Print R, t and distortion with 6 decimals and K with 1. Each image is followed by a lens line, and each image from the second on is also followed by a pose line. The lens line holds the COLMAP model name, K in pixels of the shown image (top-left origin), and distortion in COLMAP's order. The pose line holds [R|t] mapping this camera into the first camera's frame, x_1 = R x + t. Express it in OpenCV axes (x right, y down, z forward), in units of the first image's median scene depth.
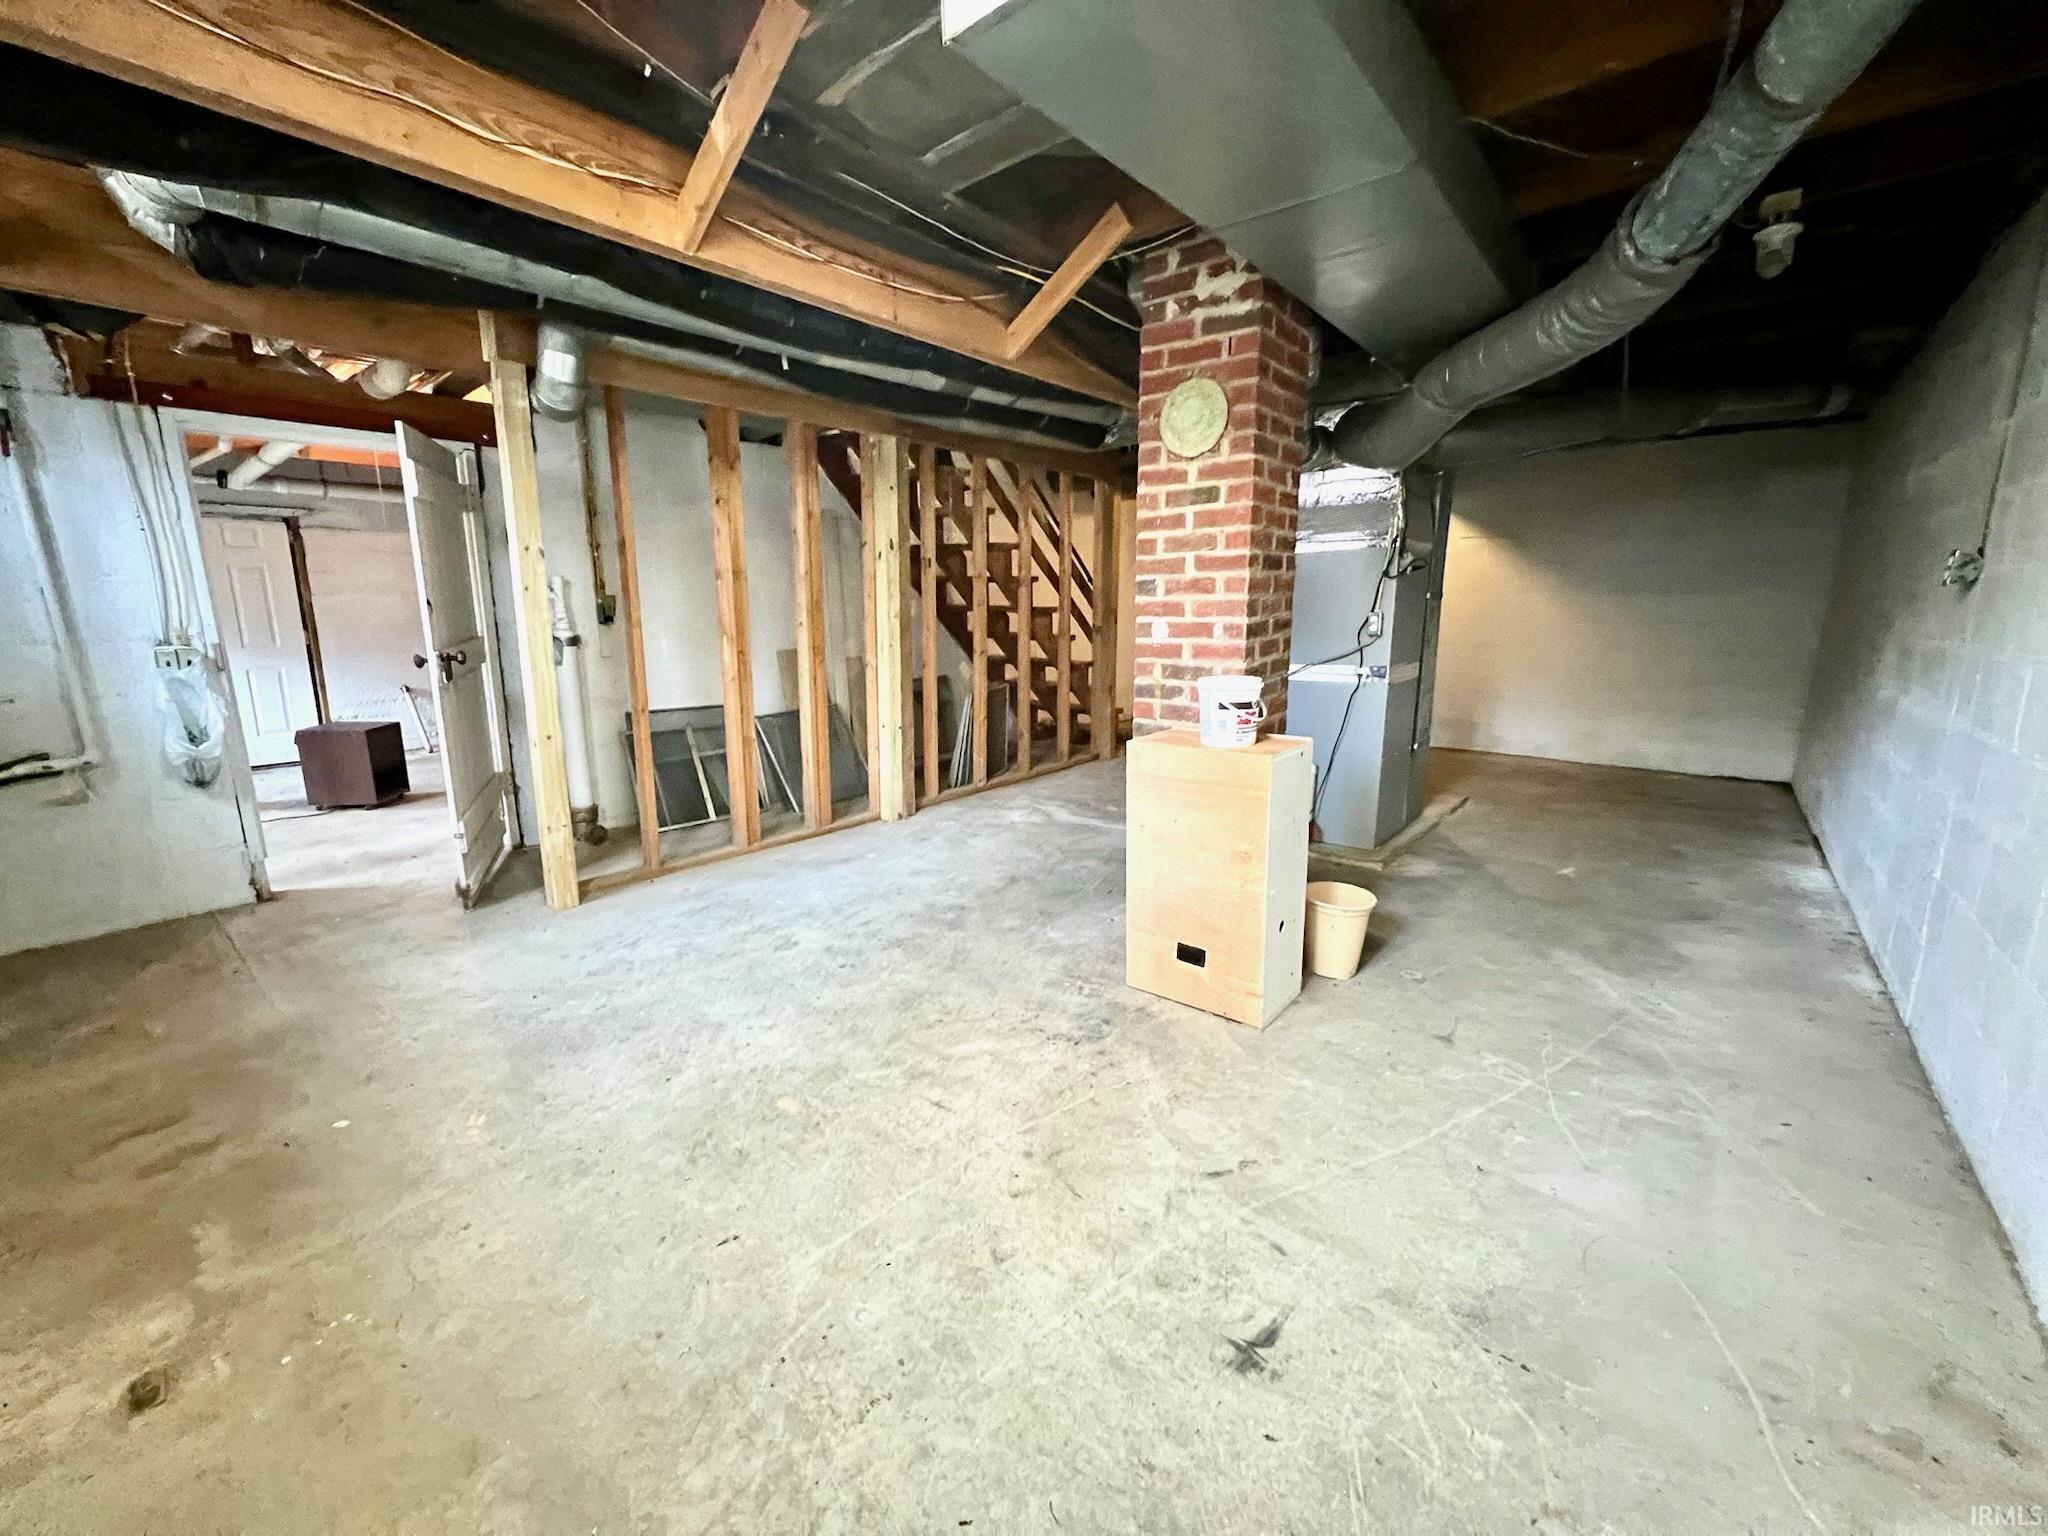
lens RADIAL K [[822.6, 0, 1024.0], [0, 822.6, 768.0], [0, 0, 1]] dist [-0.002864, -0.000307]
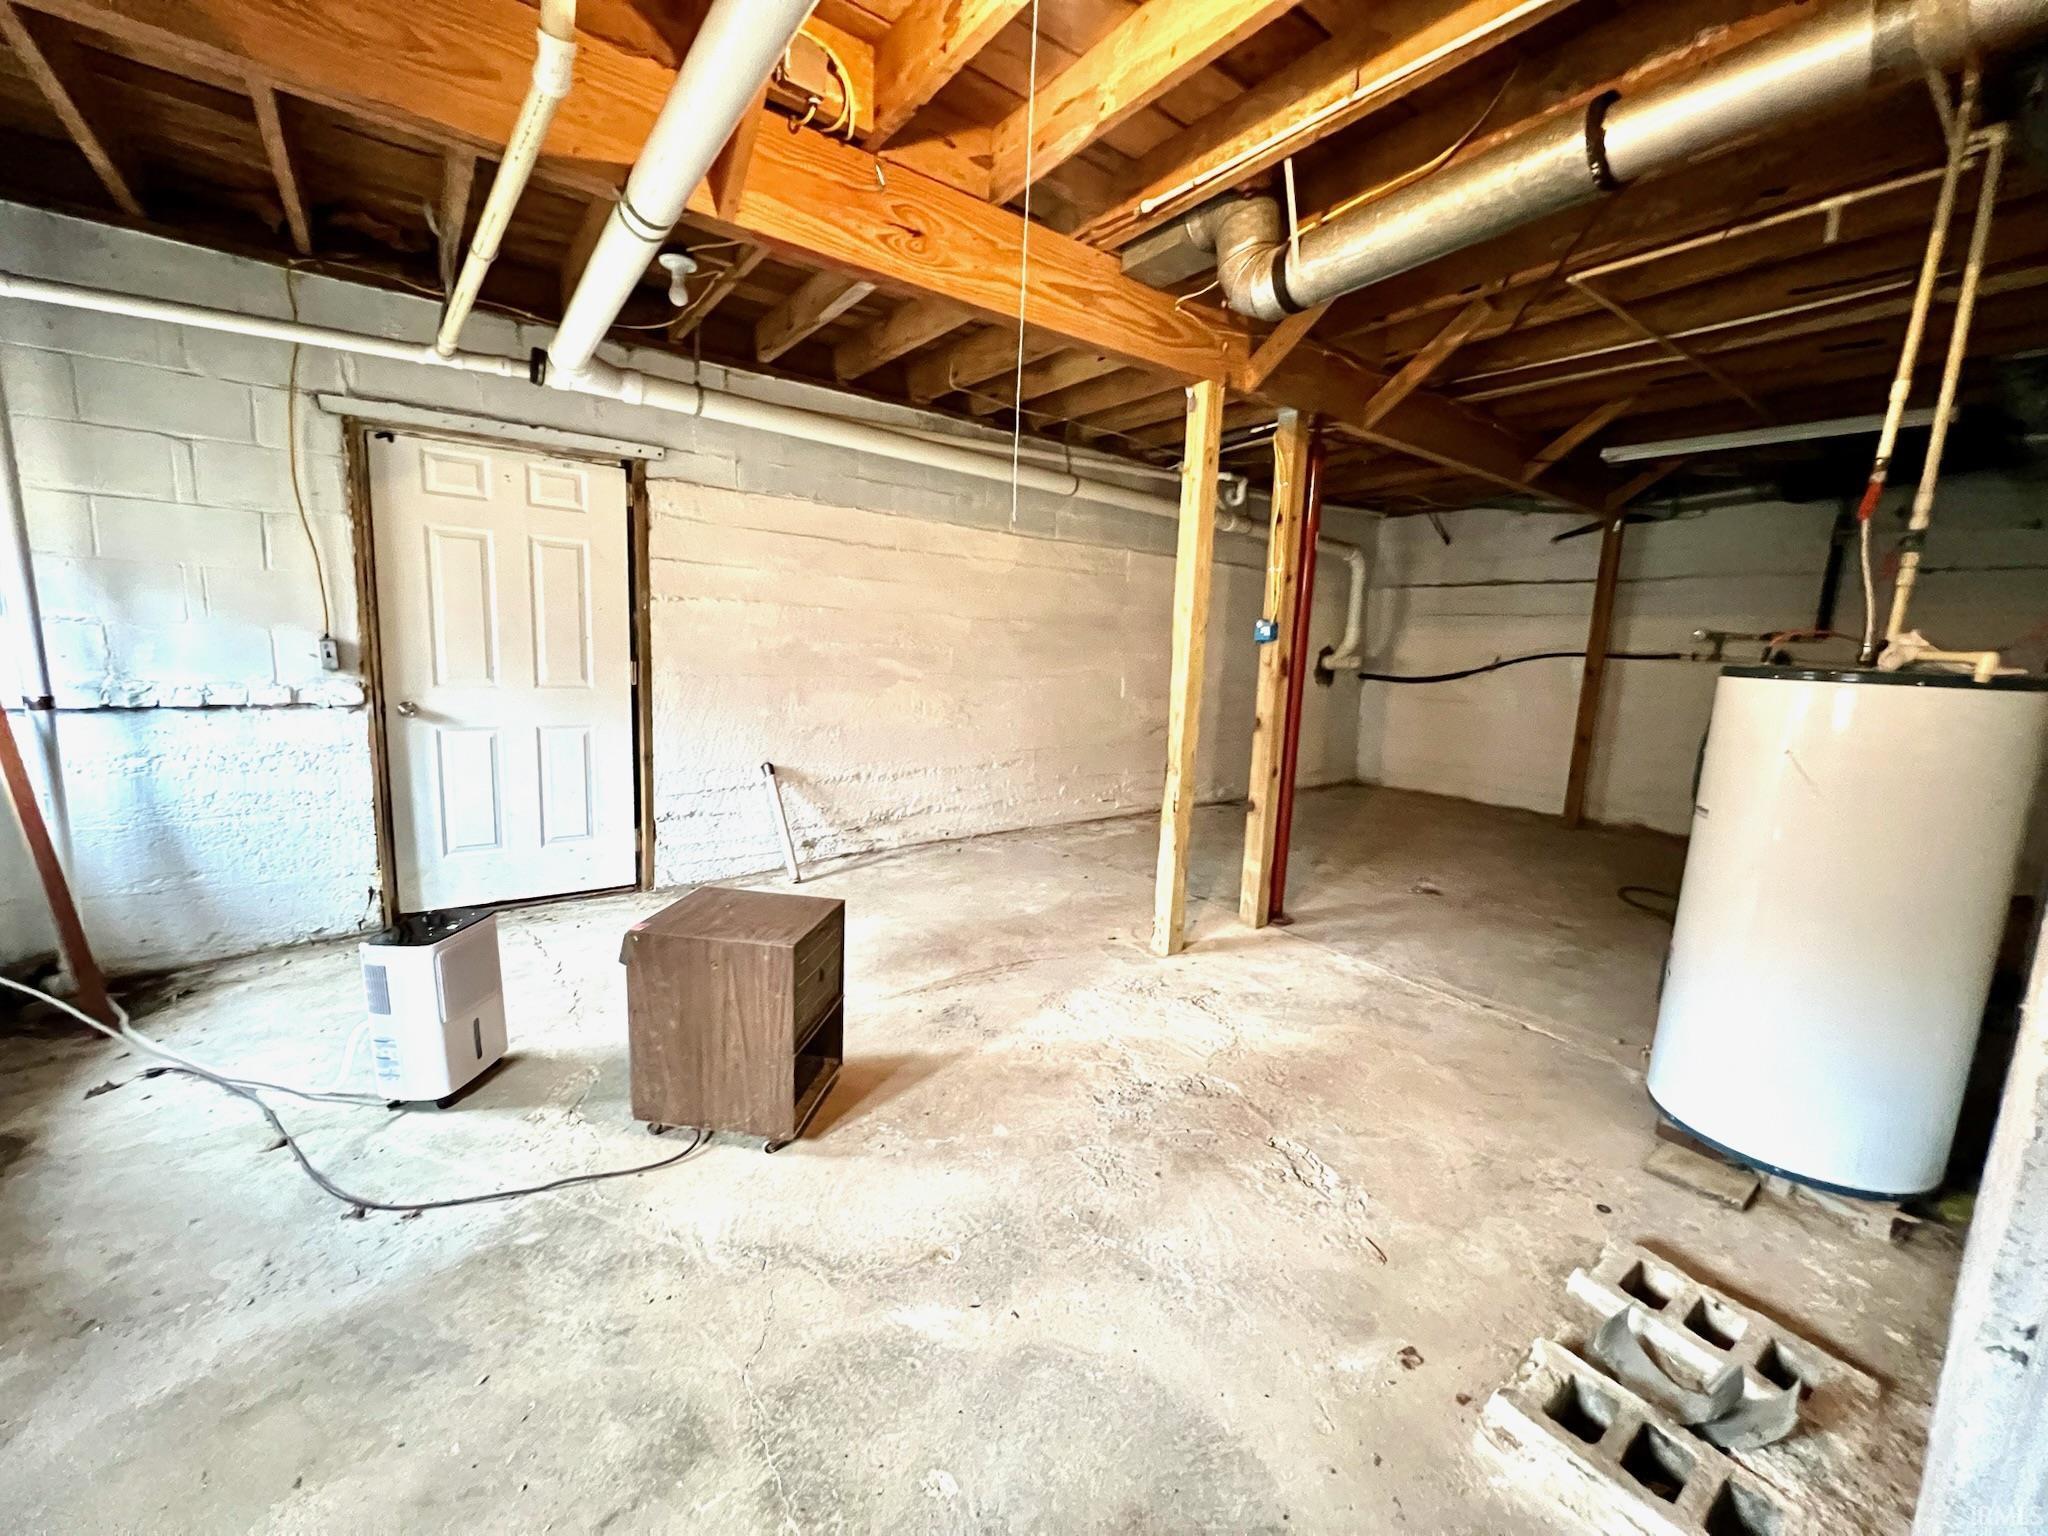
lens RADIAL K [[822.6, 0, 1024.0], [0, 822.6, 768.0], [0, 0, 1]] dist [-0.002864, -0.000307]
pose [[0.974612, 0.077912, -0.209907, -0.502520], [-0.087346, 0.995526, -0.036040, -0.100271], [0.206160, 0.053459, 0.977057, 0.520347]]
